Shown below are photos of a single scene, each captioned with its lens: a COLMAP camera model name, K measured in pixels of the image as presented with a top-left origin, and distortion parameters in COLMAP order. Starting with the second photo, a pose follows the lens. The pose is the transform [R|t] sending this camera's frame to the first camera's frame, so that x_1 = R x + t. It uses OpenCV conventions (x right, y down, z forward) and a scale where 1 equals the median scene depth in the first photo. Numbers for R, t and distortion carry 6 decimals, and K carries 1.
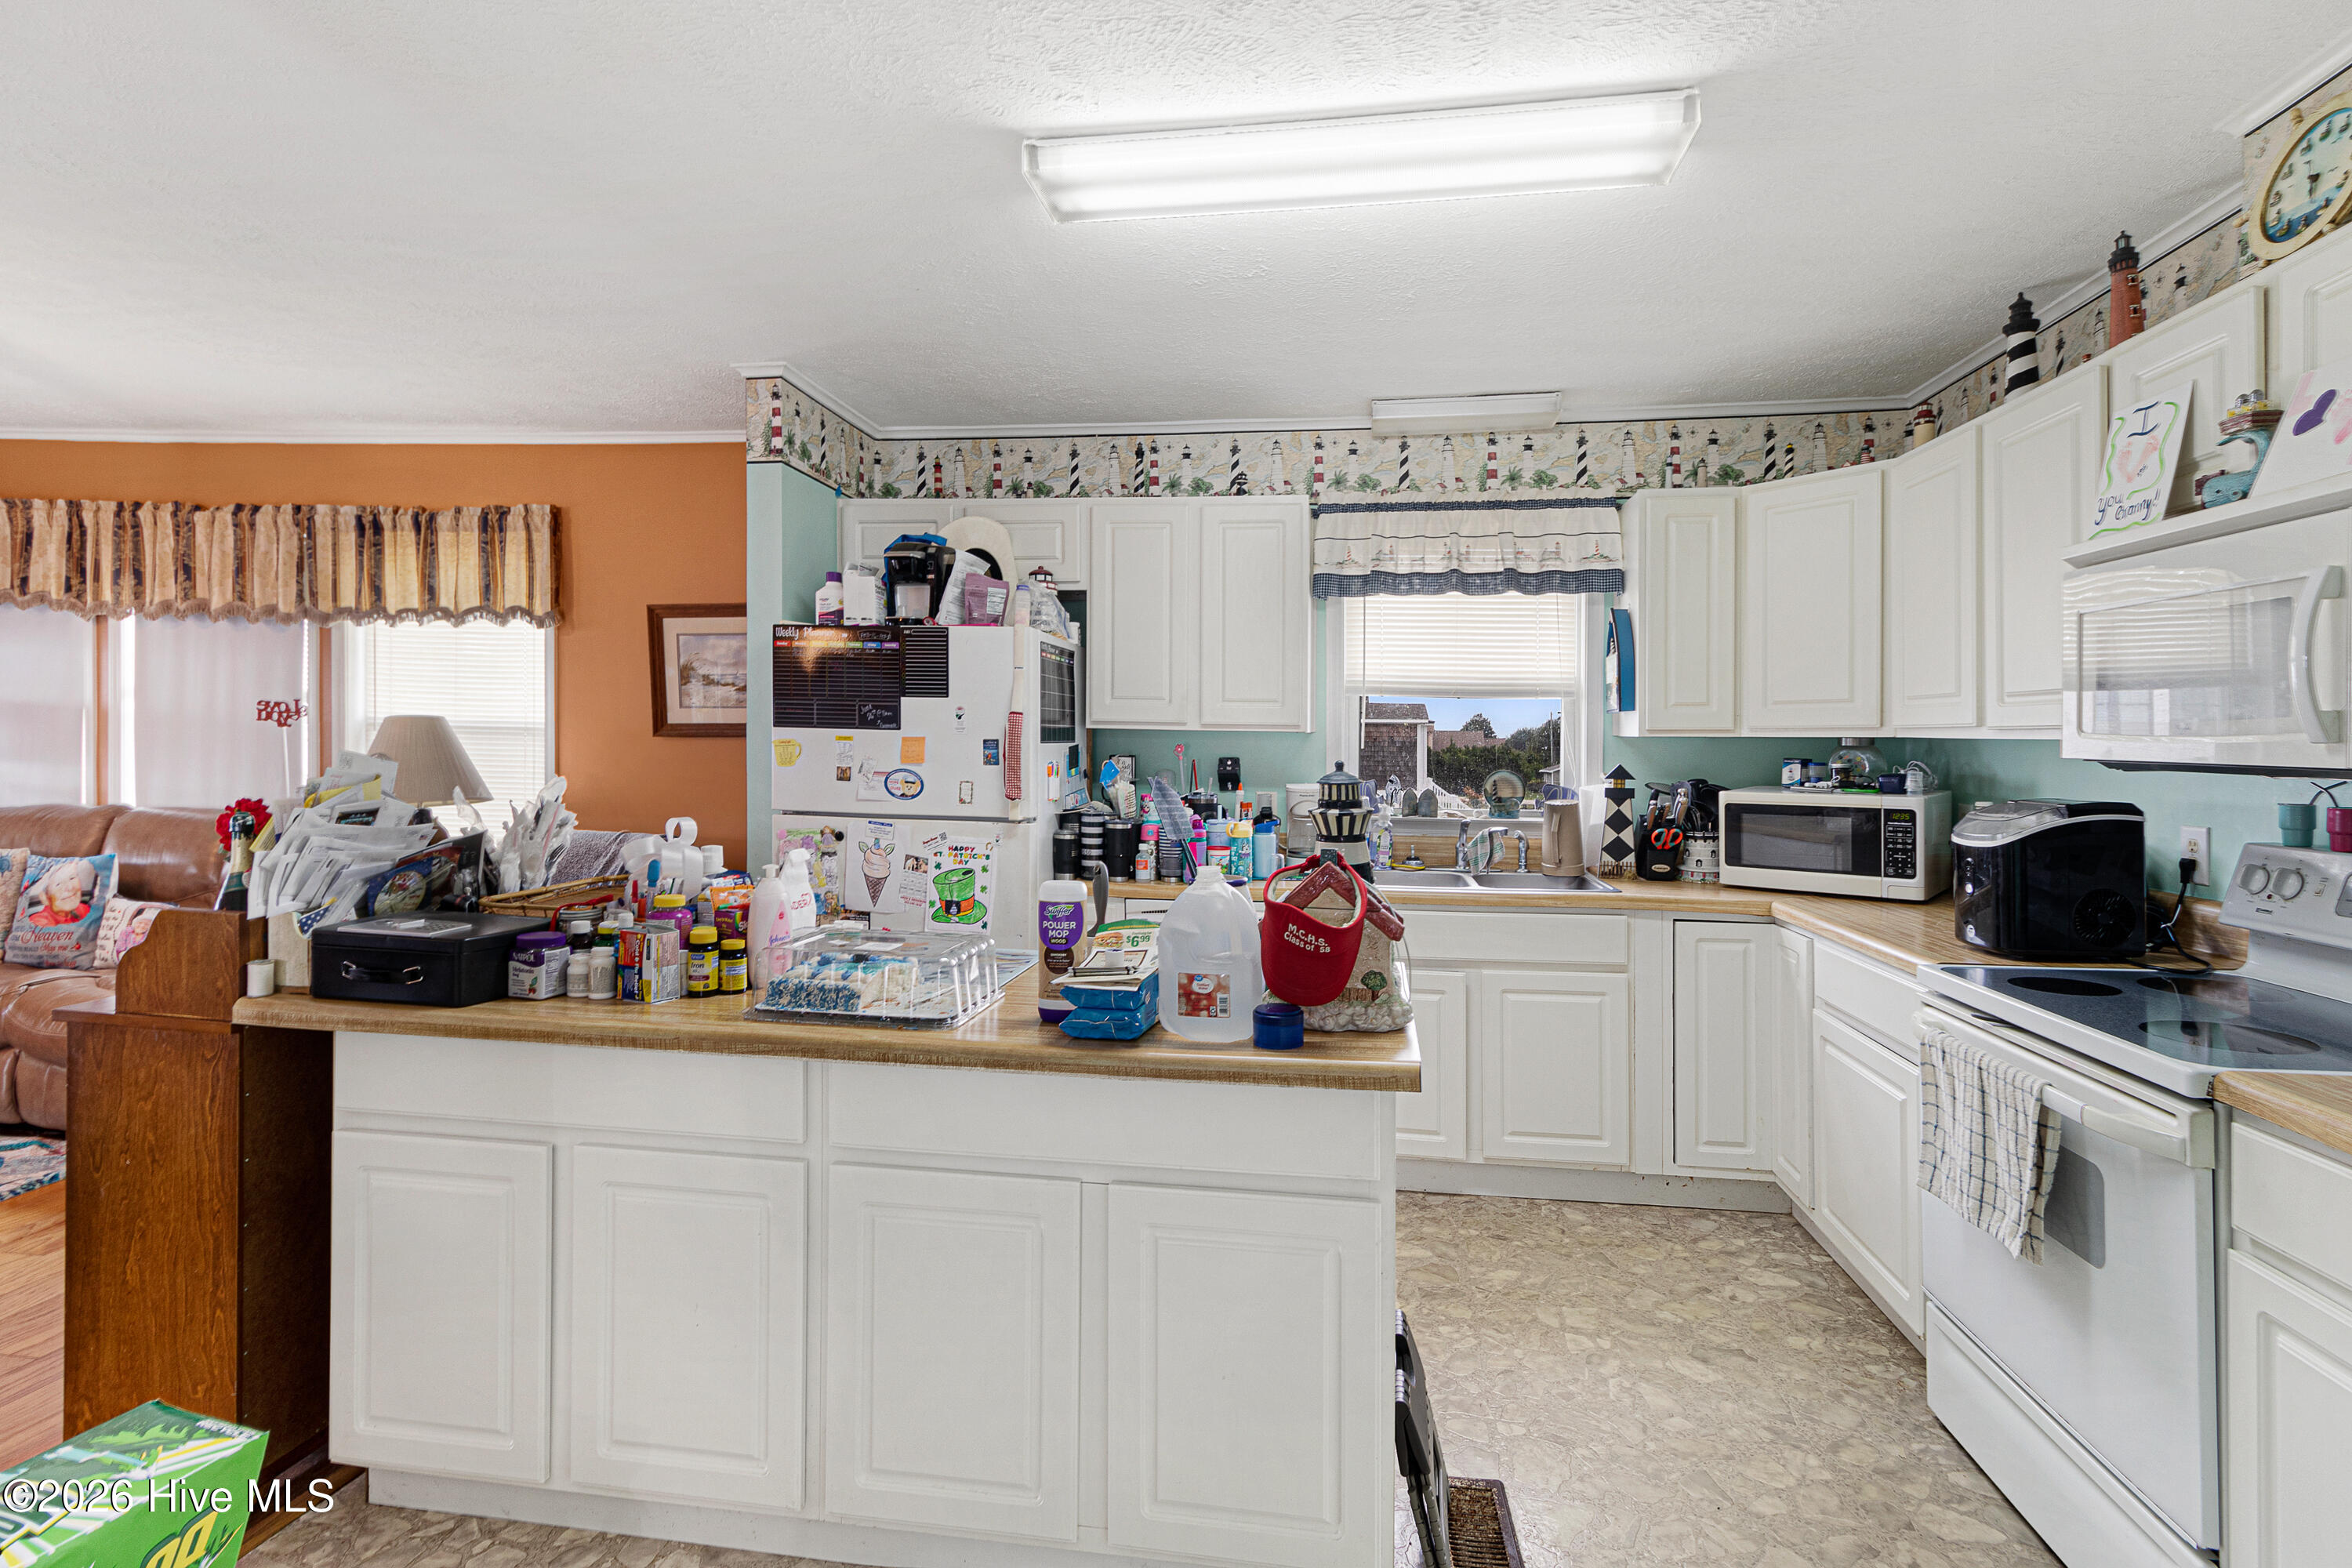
lens RADIAL K [[1101.5, 0, 1180.5], [0, 1101.5, 776.7], [0, 0, 1]] dist [0.010170, -0.001327]
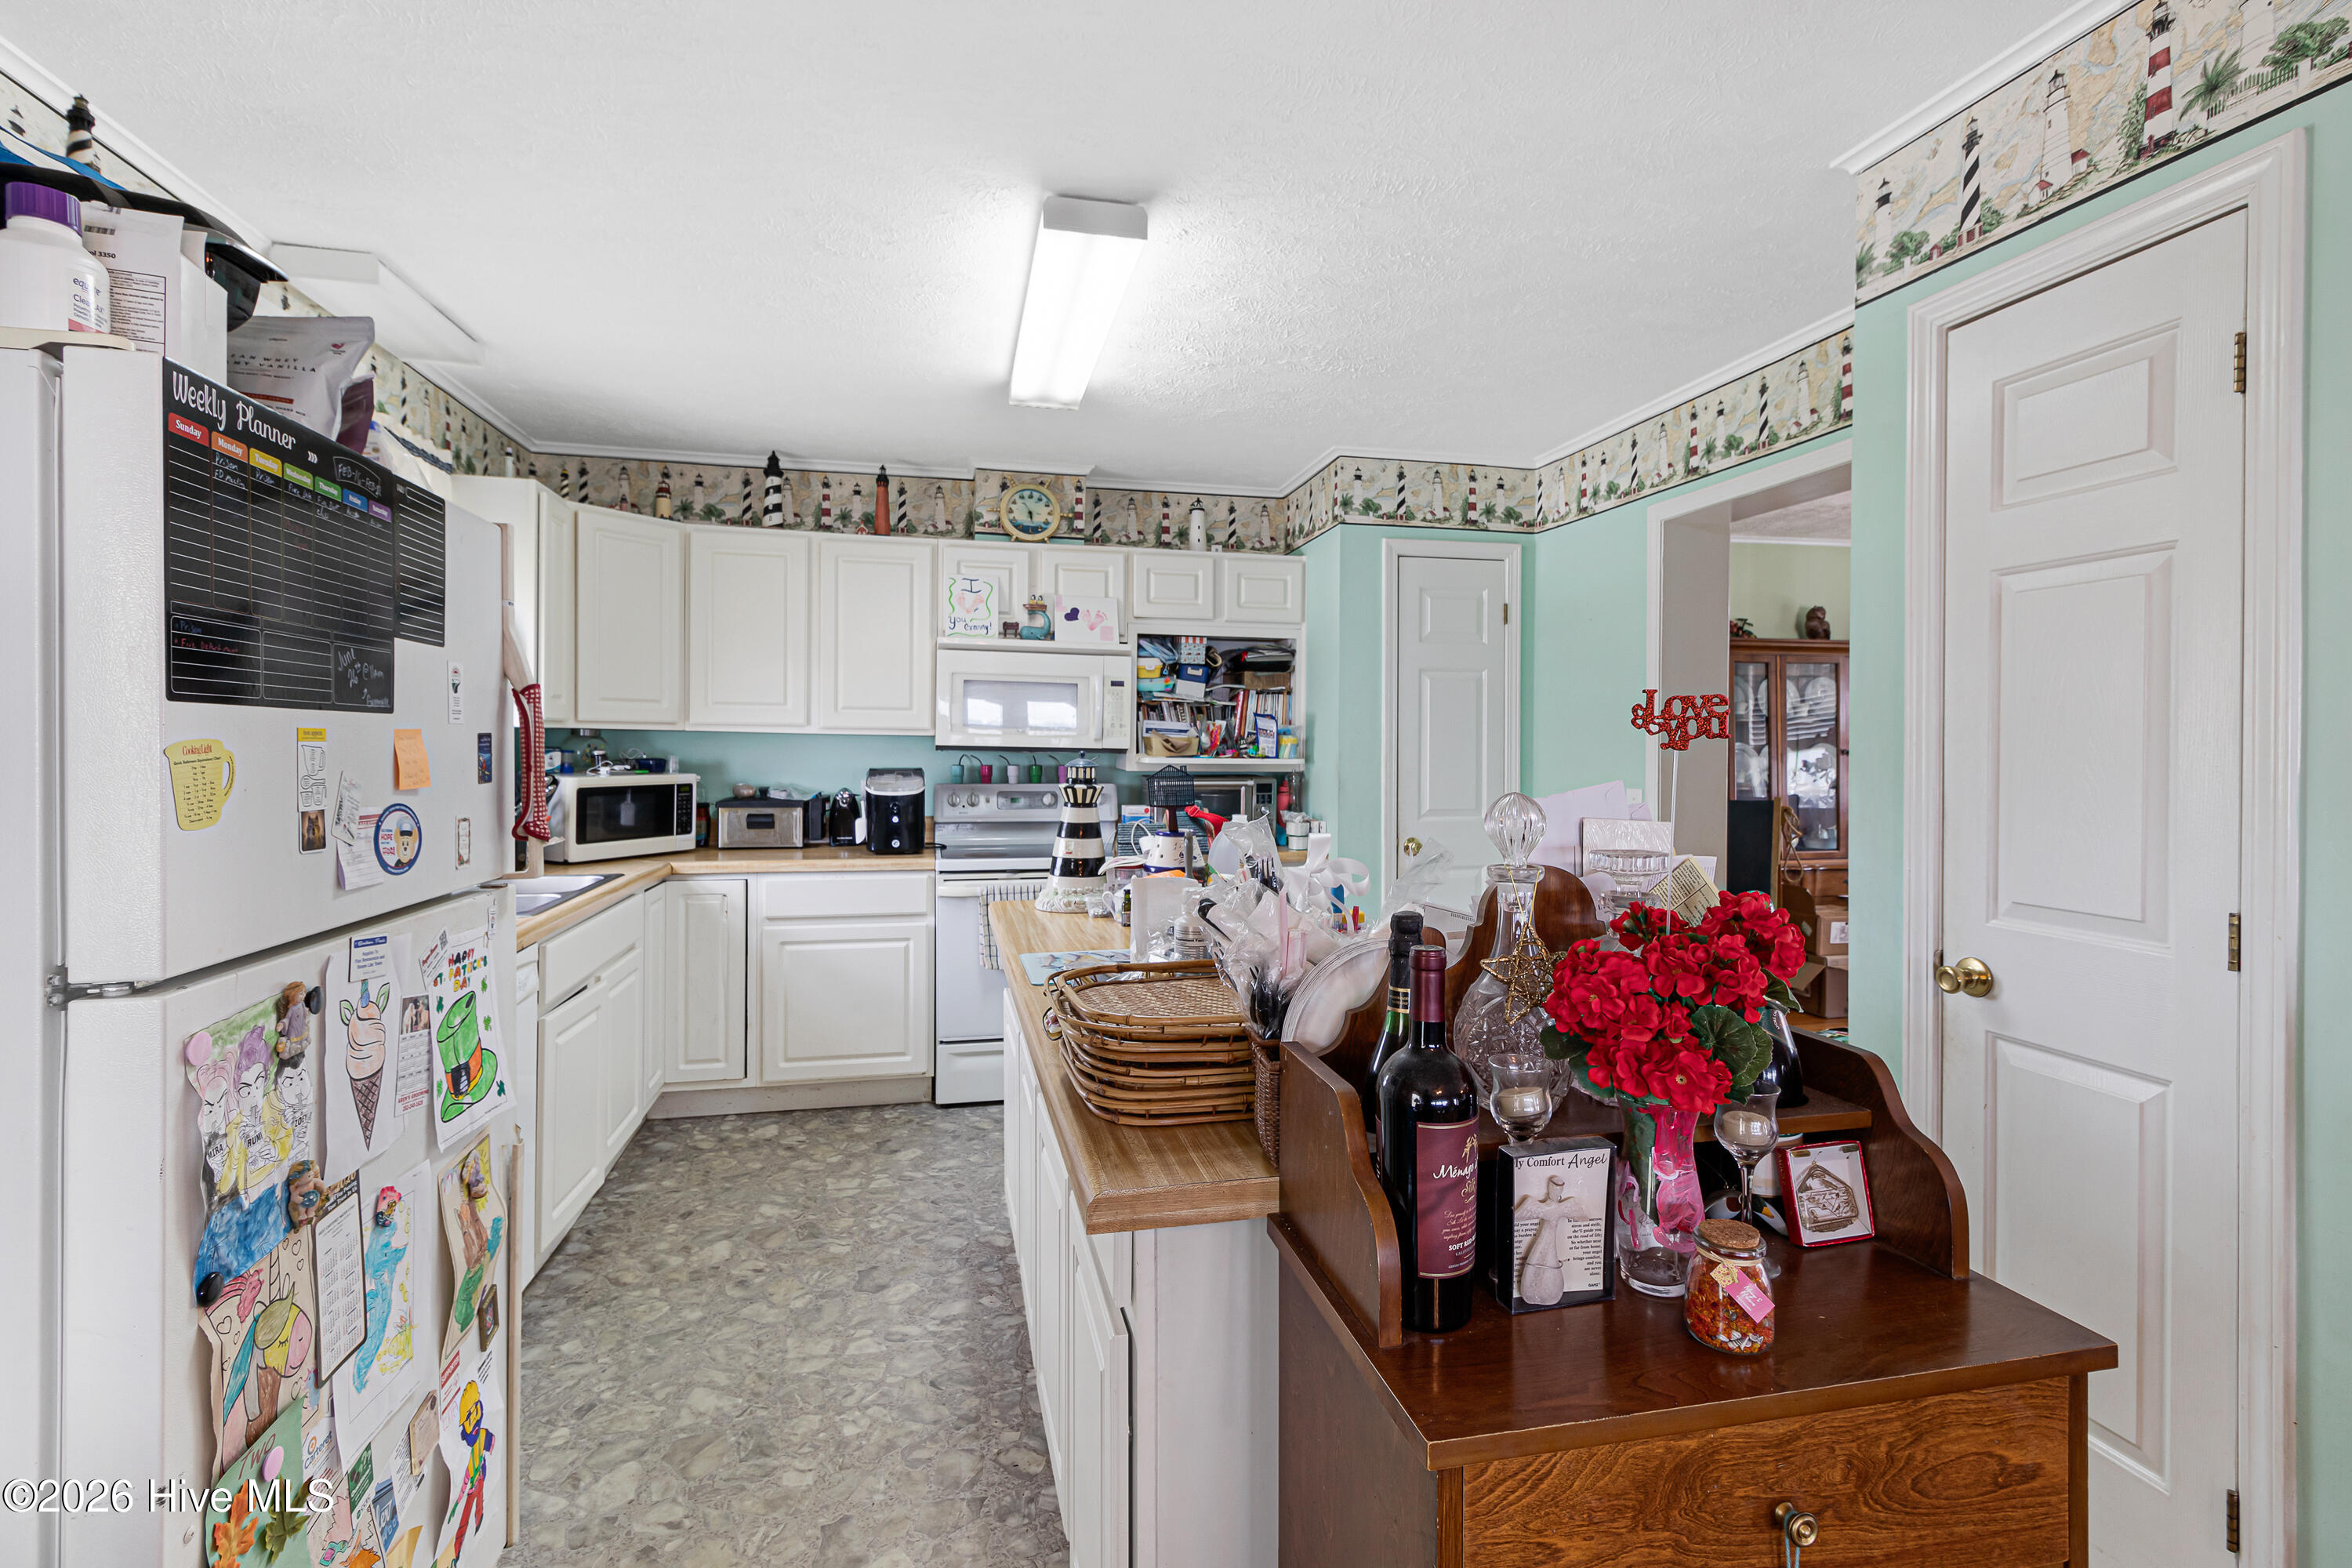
lens RADIAL K [[1101.5, 0, 1168.4], [0, 1101.5, 769.0], [0, 0, 1]] dist [0.010170, -0.001327]
pose [[-0.360910, -0.035049, 0.931942, -0.768479], [0.013597, 0.998990, 0.042836, -0.035540], [-0.932502, 0.028131, -0.360068, 0.877274]]
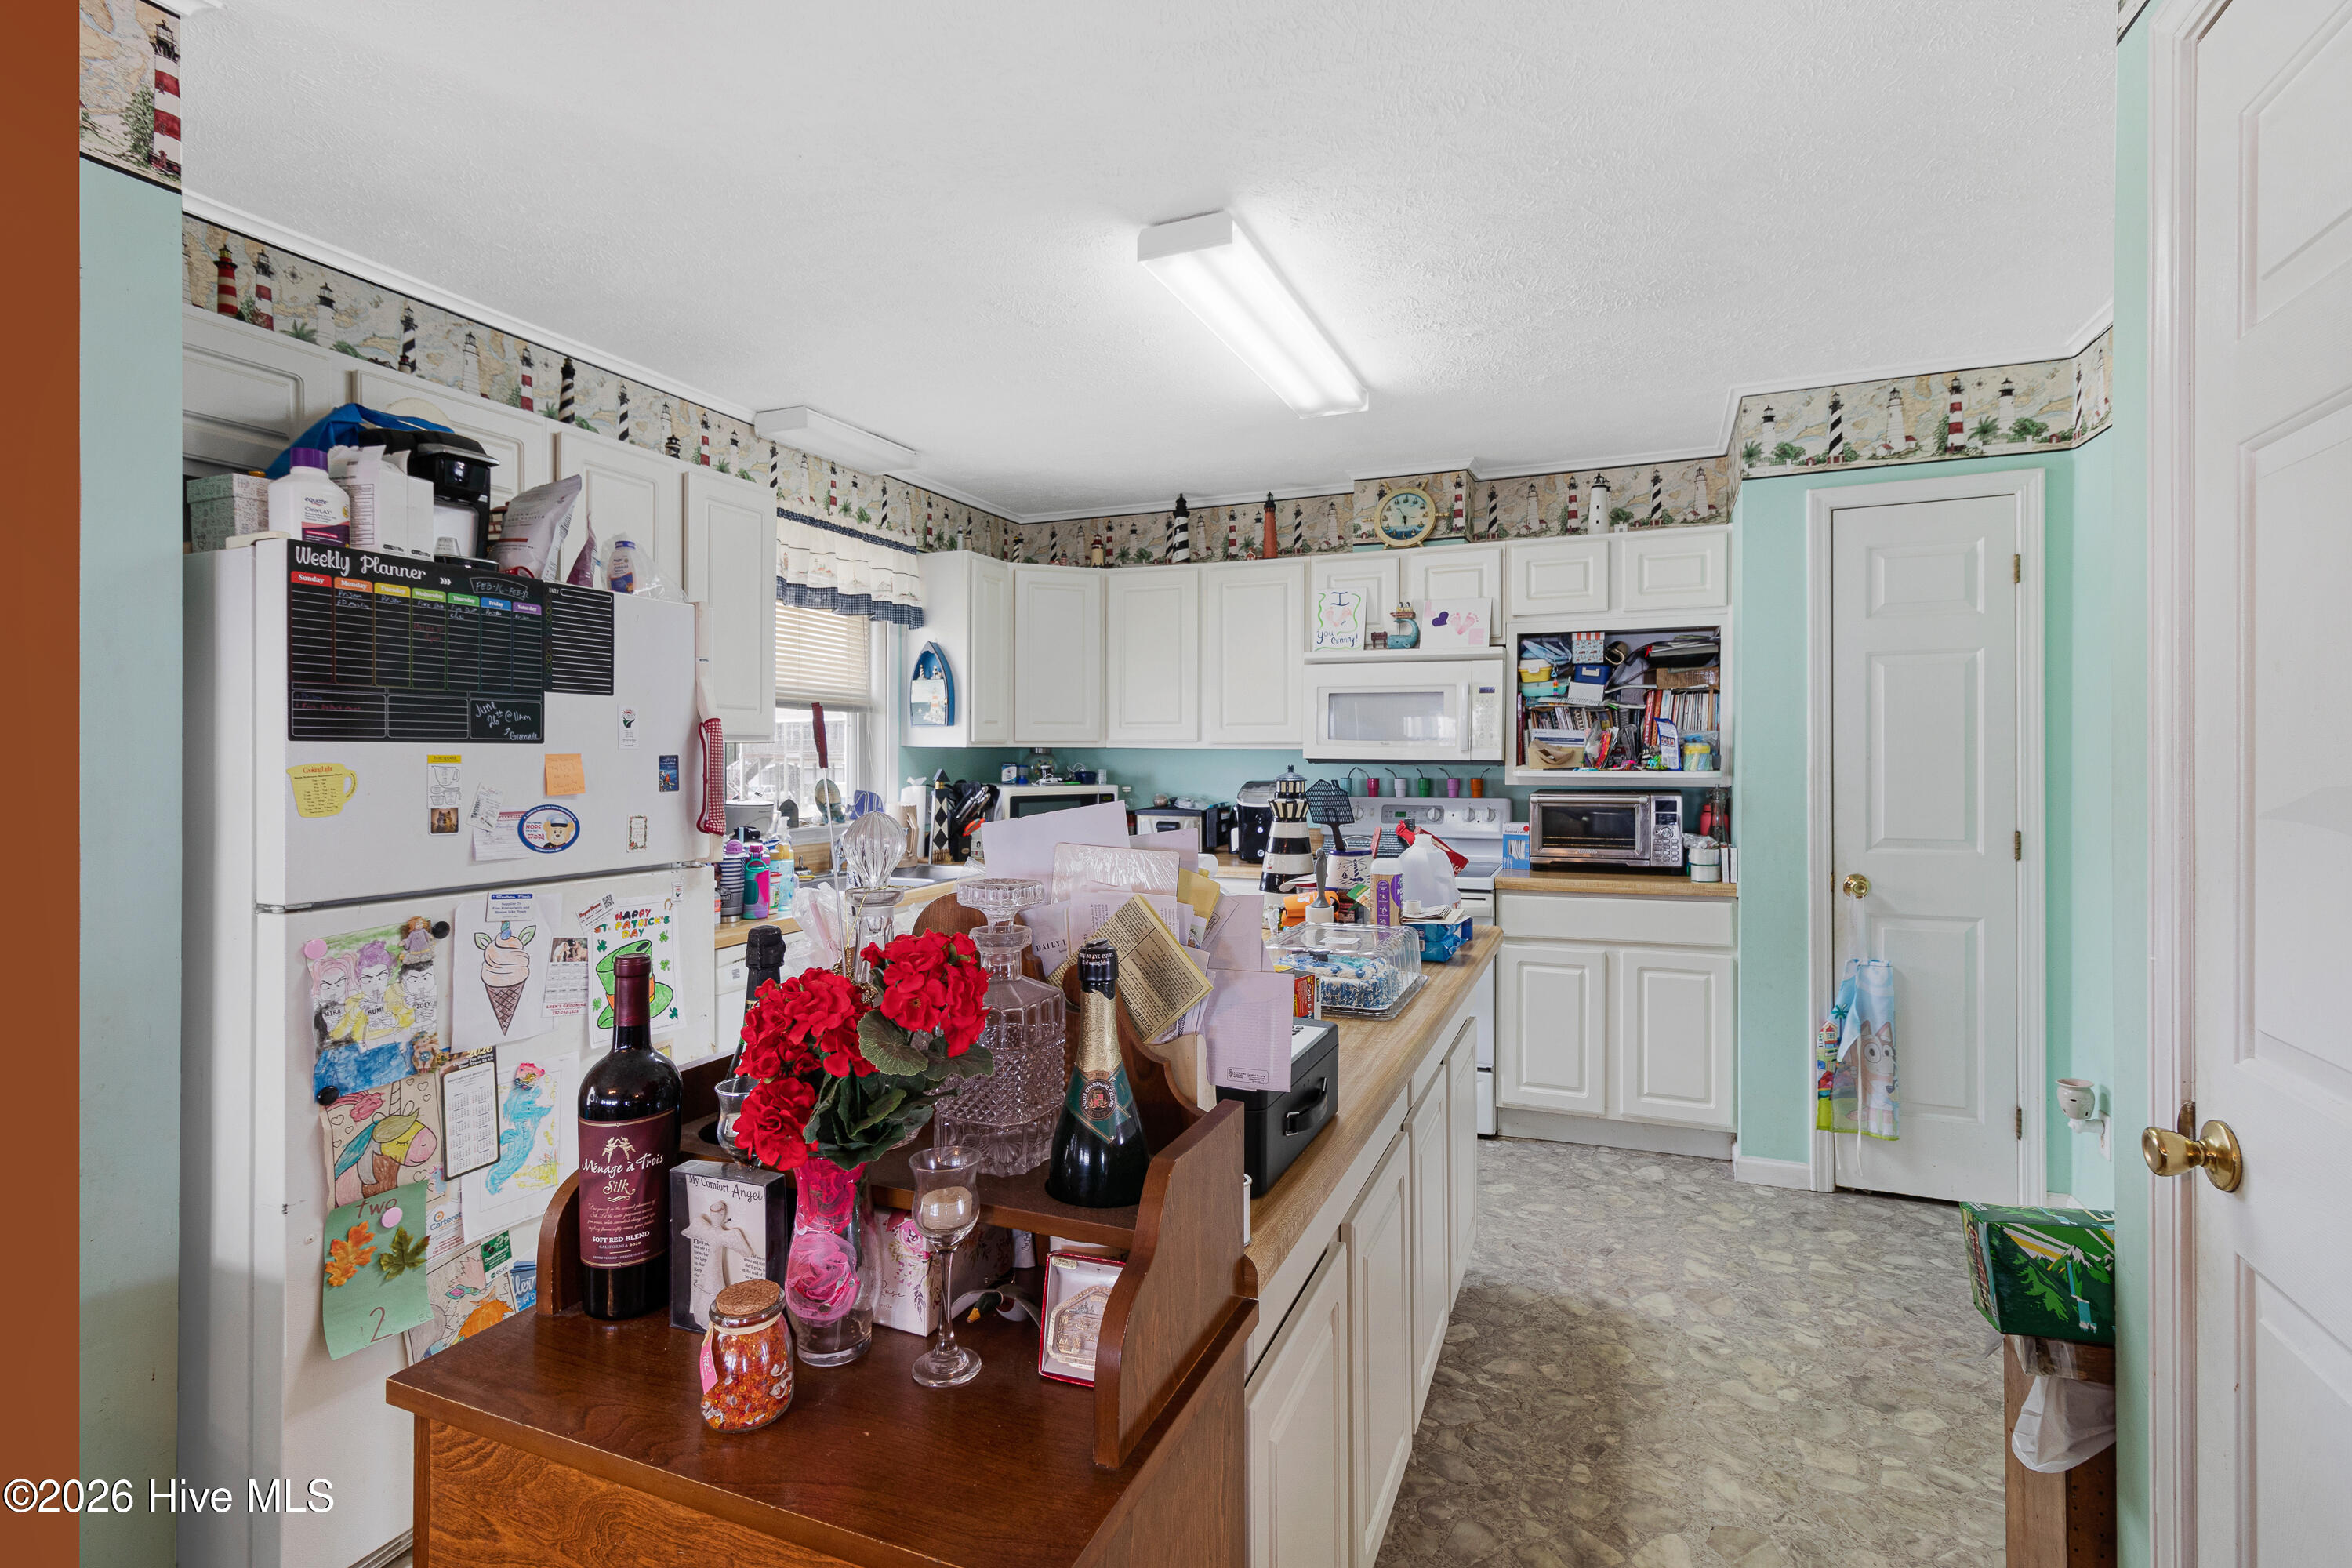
lens RADIAL K [[1101.5, 0, 1168.7], [0, 1101.5, 772.4], [0, 0, 1]] dist [0.010170, -0.001327]
pose [[0.250196, -0.028302, 0.967781, -0.782691], [0.032179, 0.999263, 0.020904, -0.027895], [-0.967660, 0.025912, 0.250923, 0.493492]]
